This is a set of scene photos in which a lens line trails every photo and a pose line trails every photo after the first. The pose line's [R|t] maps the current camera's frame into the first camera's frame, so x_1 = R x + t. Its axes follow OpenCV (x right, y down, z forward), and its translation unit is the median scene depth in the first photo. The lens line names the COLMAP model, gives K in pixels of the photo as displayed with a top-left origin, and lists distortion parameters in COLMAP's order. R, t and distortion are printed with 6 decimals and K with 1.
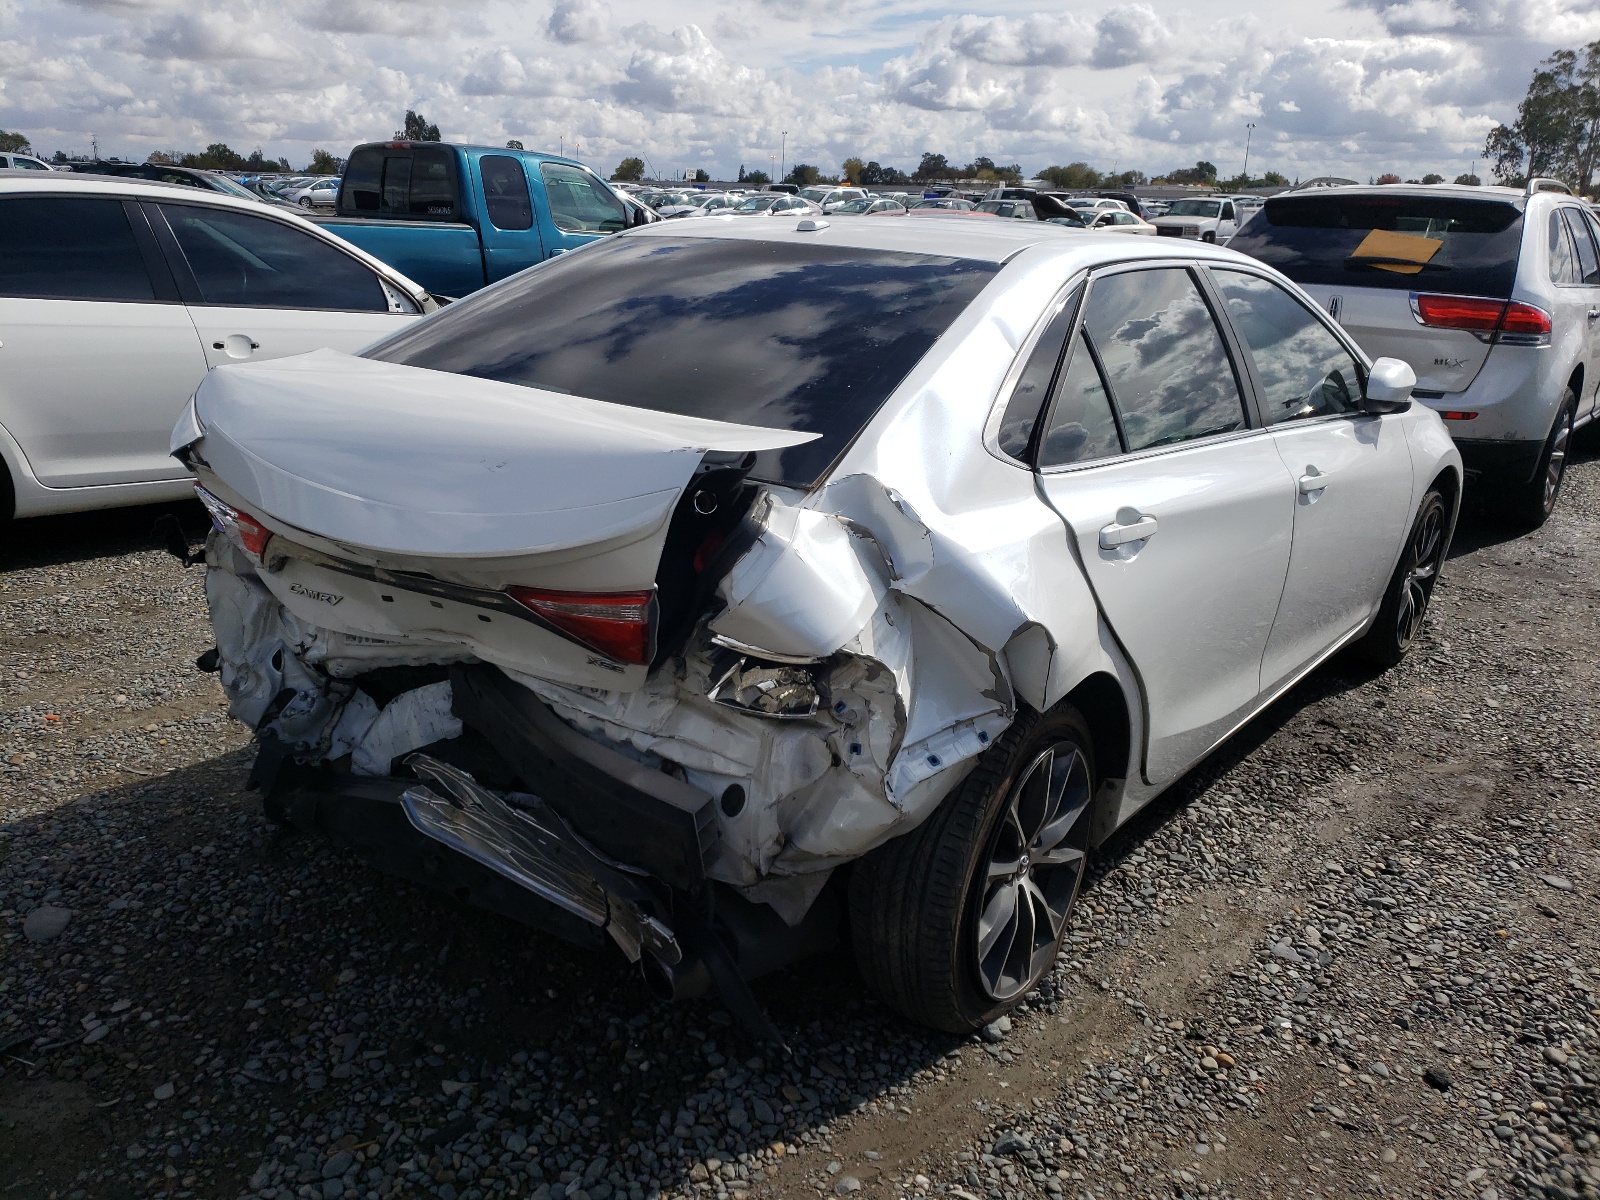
lens RADIAL K [[1218.4, 0, 800.0], [0, 1218.4, 600.0], [0, 0, 1]] dist [0.037505, 0.003075]
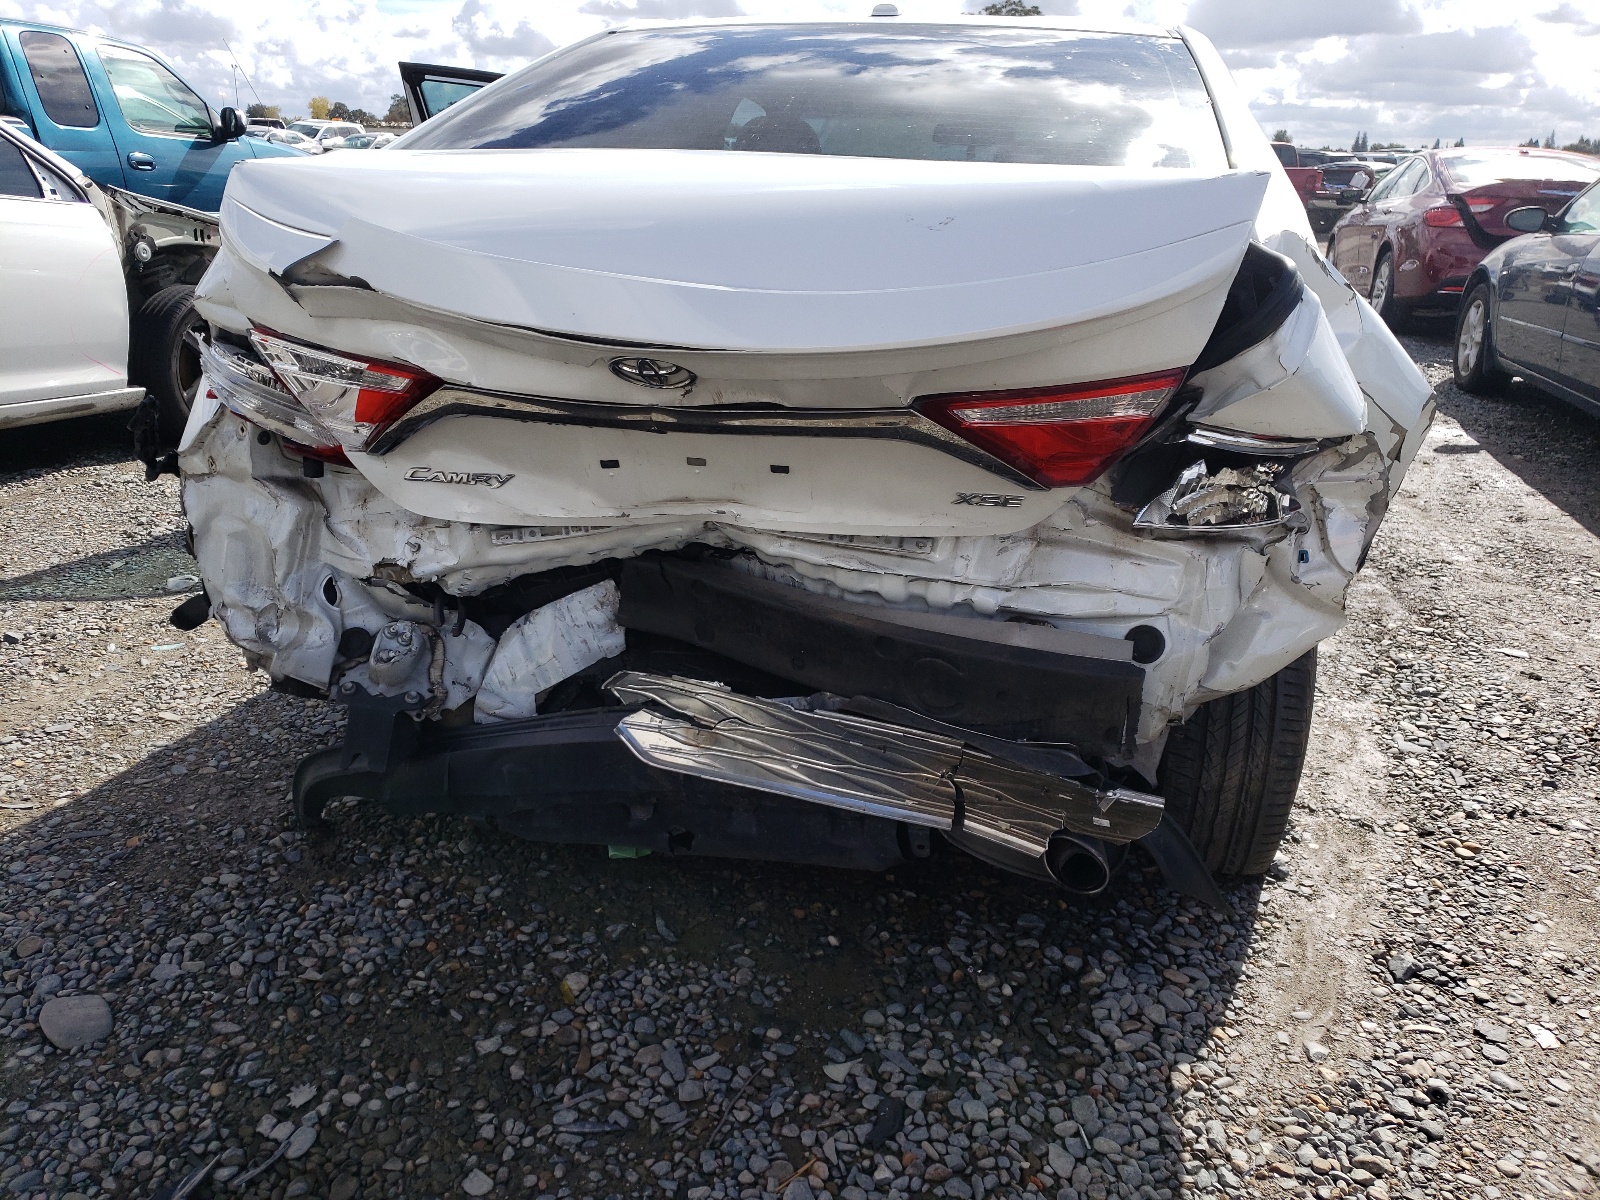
lens RADIAL K [[1221.2, 0, 799.8], [0, 1221.2, 549.3], [0, 0, 1]] dist [0.014607, 0.004499]
pose [[0.918632, -0.112774, 0.378679, -0.498120], [0.112909, 0.993363, 0.021927, 0.045185], [-0.378639, 0.022613, 0.925268, 0.257505]]
